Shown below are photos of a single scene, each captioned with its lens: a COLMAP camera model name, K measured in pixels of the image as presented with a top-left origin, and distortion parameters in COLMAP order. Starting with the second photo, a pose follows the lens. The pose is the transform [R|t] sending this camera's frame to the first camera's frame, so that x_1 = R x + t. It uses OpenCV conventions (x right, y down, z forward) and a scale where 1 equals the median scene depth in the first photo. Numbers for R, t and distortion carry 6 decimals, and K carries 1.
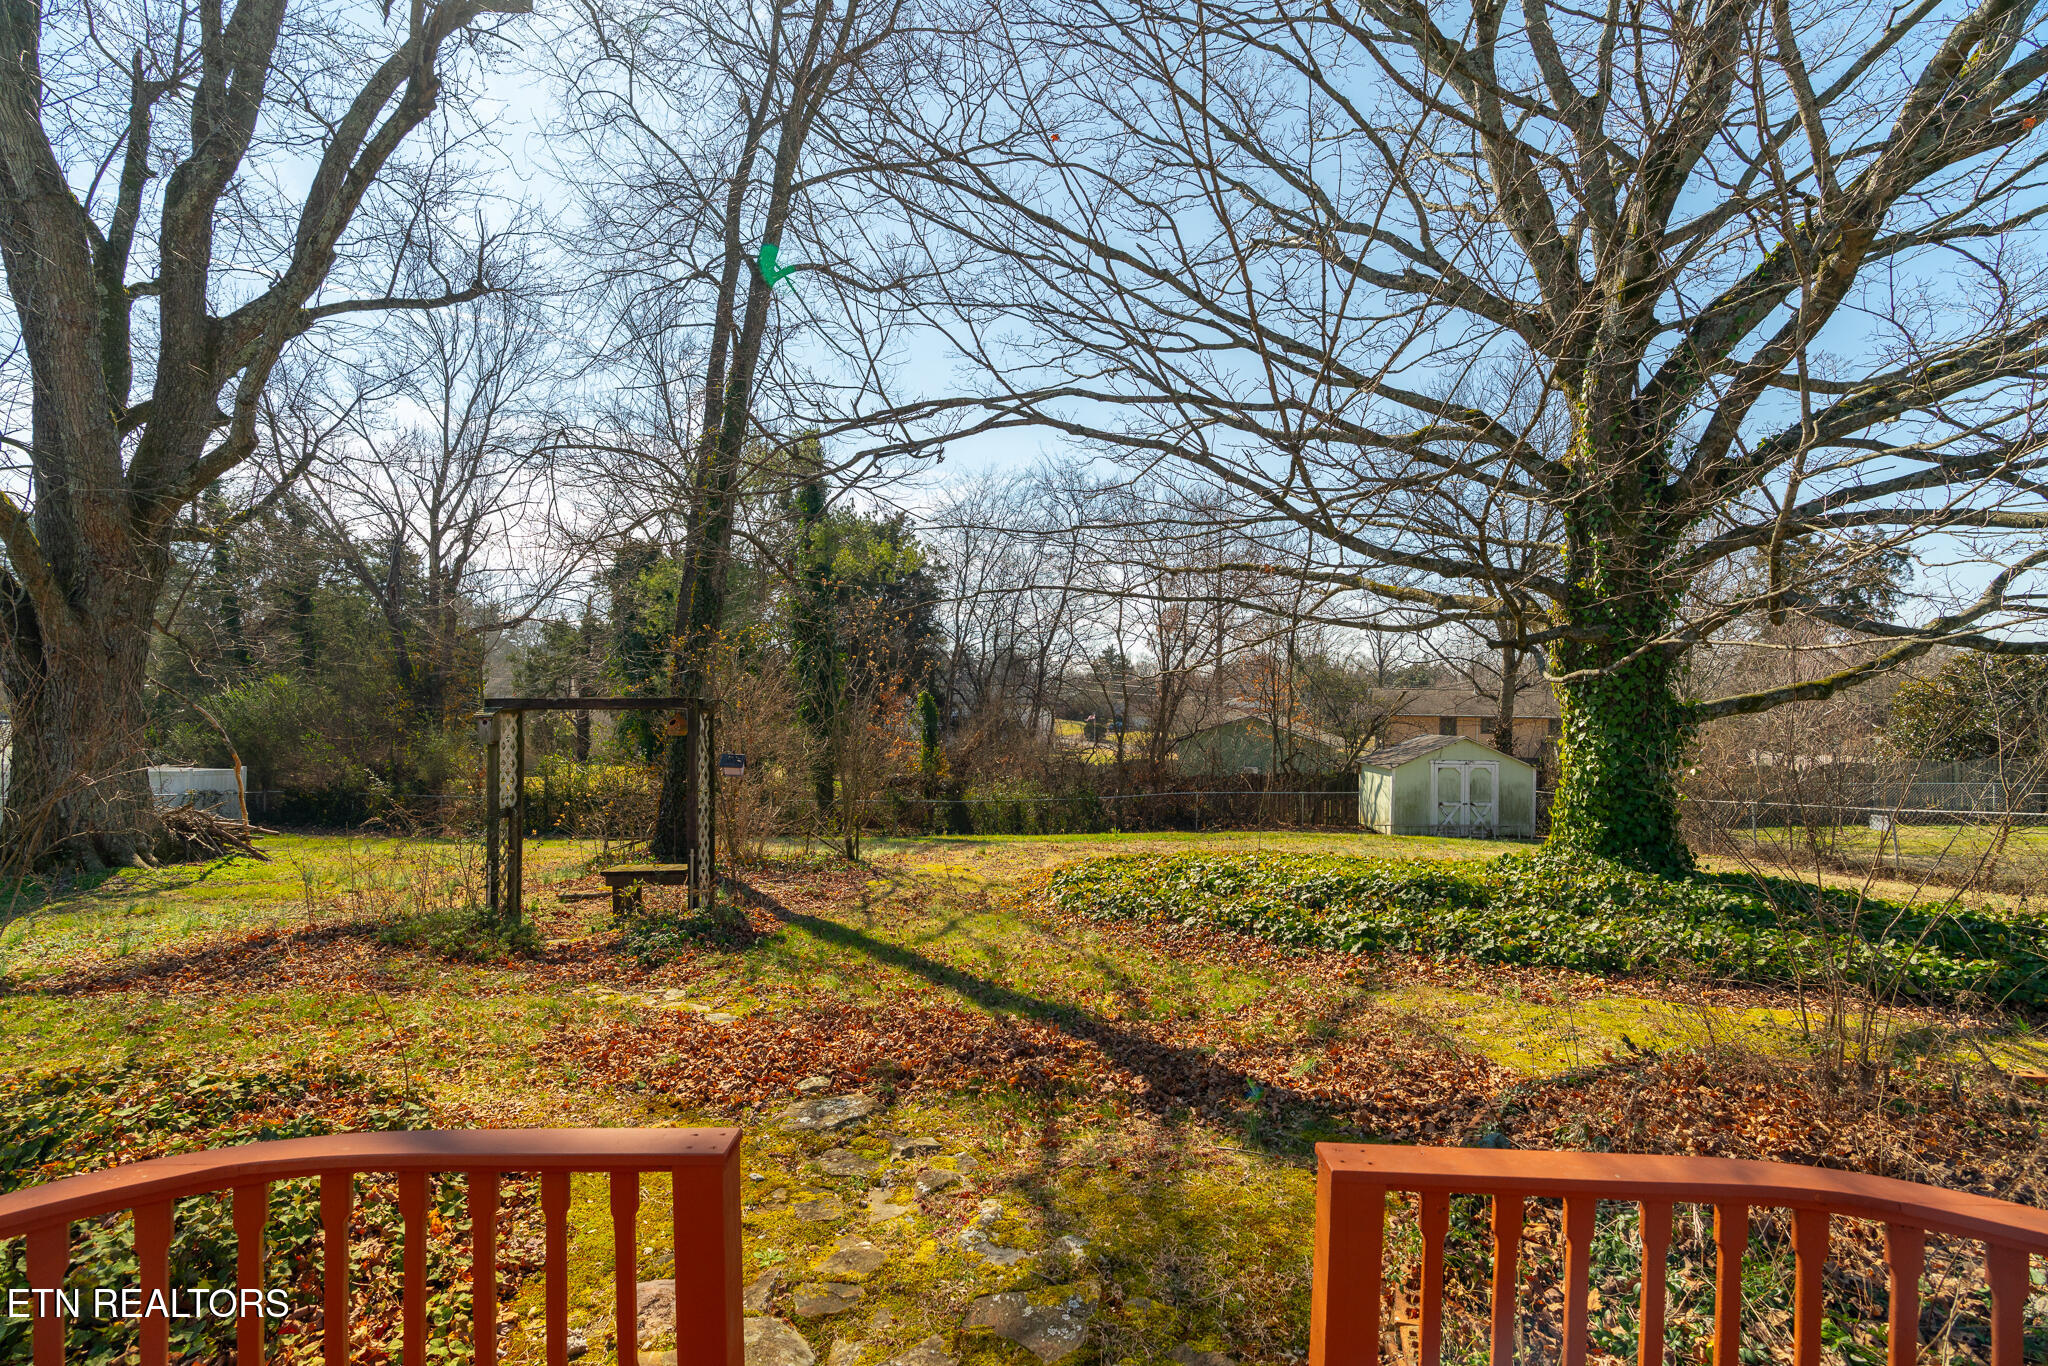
lens RADIAL K [[919.3, 0, 1041.3], [0, 919.3, 691.1], [0, 0, 1]] dist [-0.008292, 0.000465]
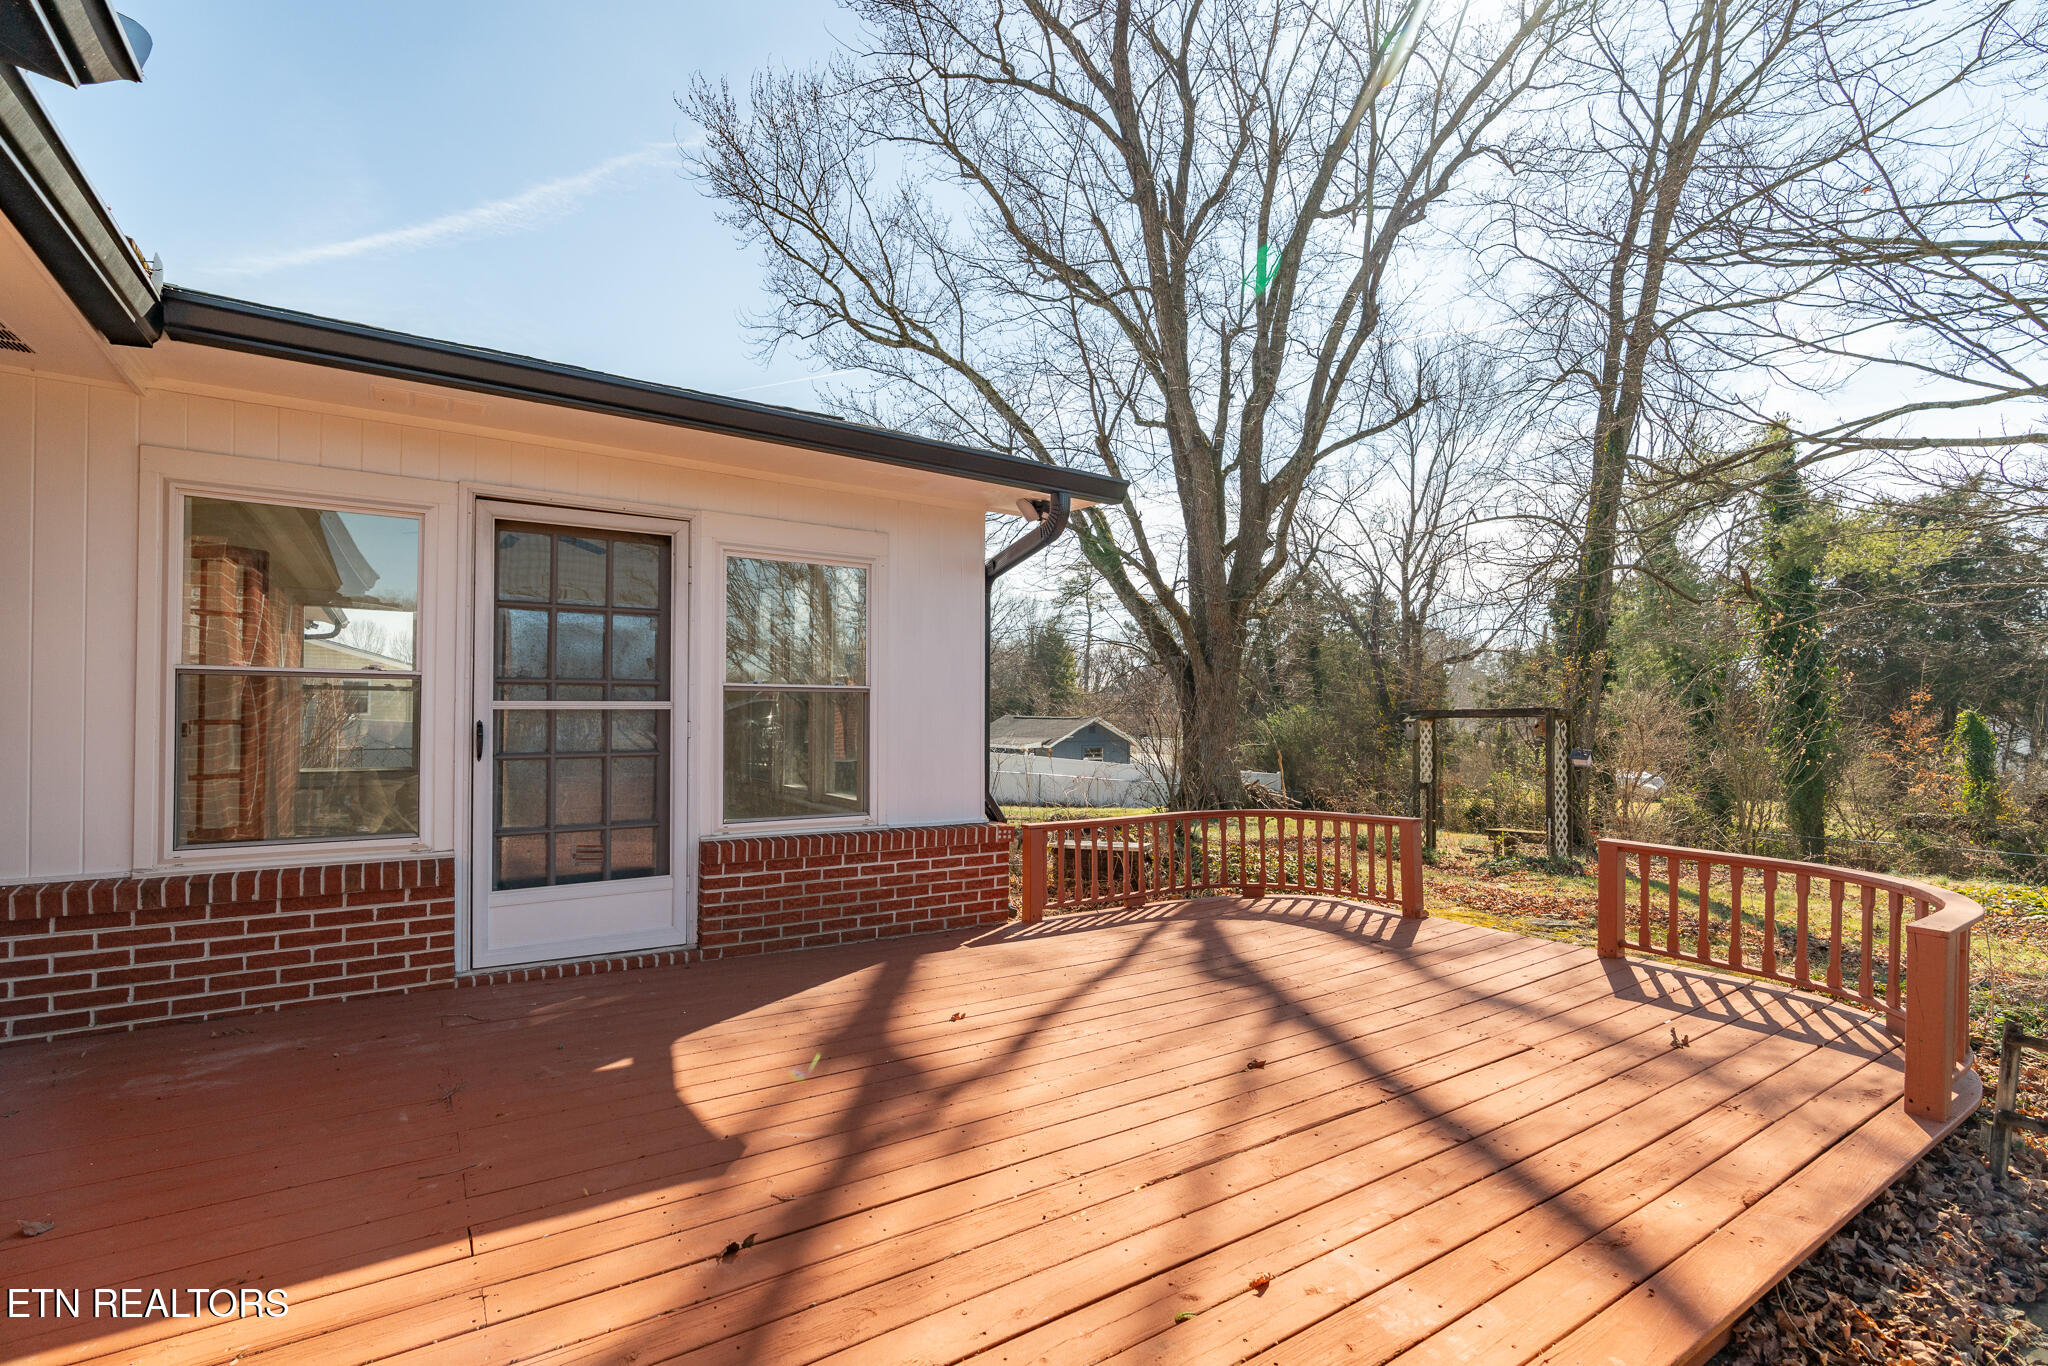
lens RADIAL K [[919.3, 0, 1030.7], [0, 919.3, 697.0], [0, 0, 1]] dist [-0.008292, 0.000465]
pose [[0.558485, -0.023657, -0.829177, 0.067017], [0.002765, 0.999641, -0.026658, 0.005392], [0.829510, 0.012595, 0.558349, -0.082640]]
